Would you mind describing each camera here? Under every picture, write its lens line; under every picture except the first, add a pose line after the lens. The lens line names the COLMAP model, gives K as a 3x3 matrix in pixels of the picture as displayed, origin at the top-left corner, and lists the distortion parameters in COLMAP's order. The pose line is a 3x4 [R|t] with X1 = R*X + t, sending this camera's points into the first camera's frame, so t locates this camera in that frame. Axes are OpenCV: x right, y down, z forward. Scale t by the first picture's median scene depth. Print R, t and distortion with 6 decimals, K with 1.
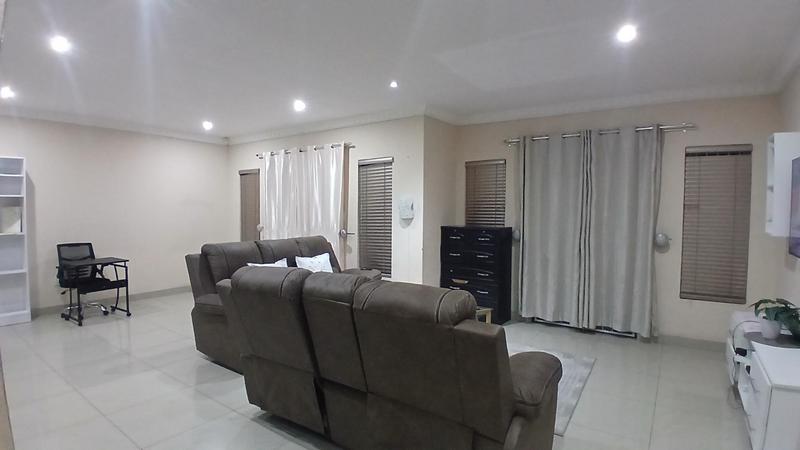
lens RADIAL K [[399.4, 0, 400.0], [0, 399.4, 225.0], [0, 0, 1]] dist [0.012722, -0.051693]
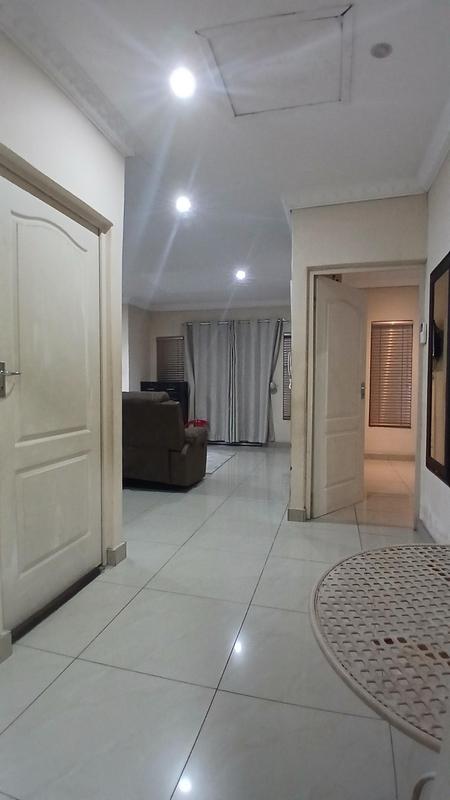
lens RADIAL K [[399.4, 0, 225.0], [0, 399.4, 400.0], [0, 0, 1]] dist [0.012722, -0.051693]
pose [[0.939976, -0.016367, 0.340847, -0.115591], [0.018615, 0.999821, -0.003326, 0.090202], [-0.340732, 0.009472, 0.940113, -0.509029]]
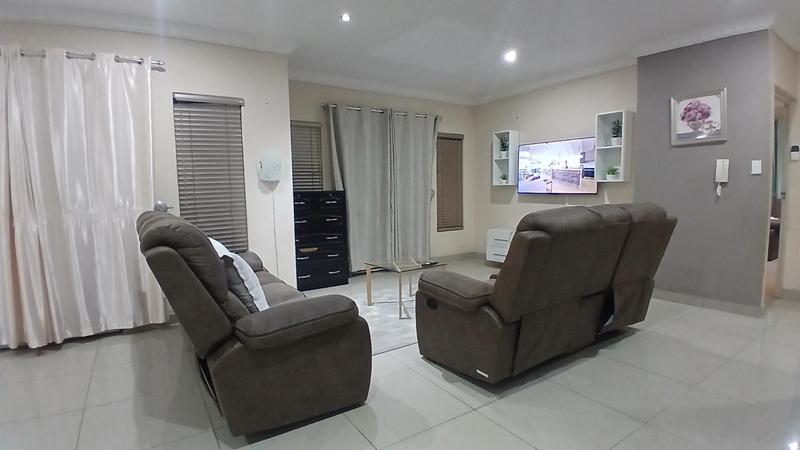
lens RADIAL K [[399.4, 0, 400.0], [0, 399.4, 225.0], [0, 0, 1]] dist [0.012722, -0.051693]
pose [[0.352383, -0.097149, 0.930800, -0.726403], [0.059068, 0.994923, 0.081479, 0.023300], [-0.933990, 0.026268, 0.356332, 0.535845]]
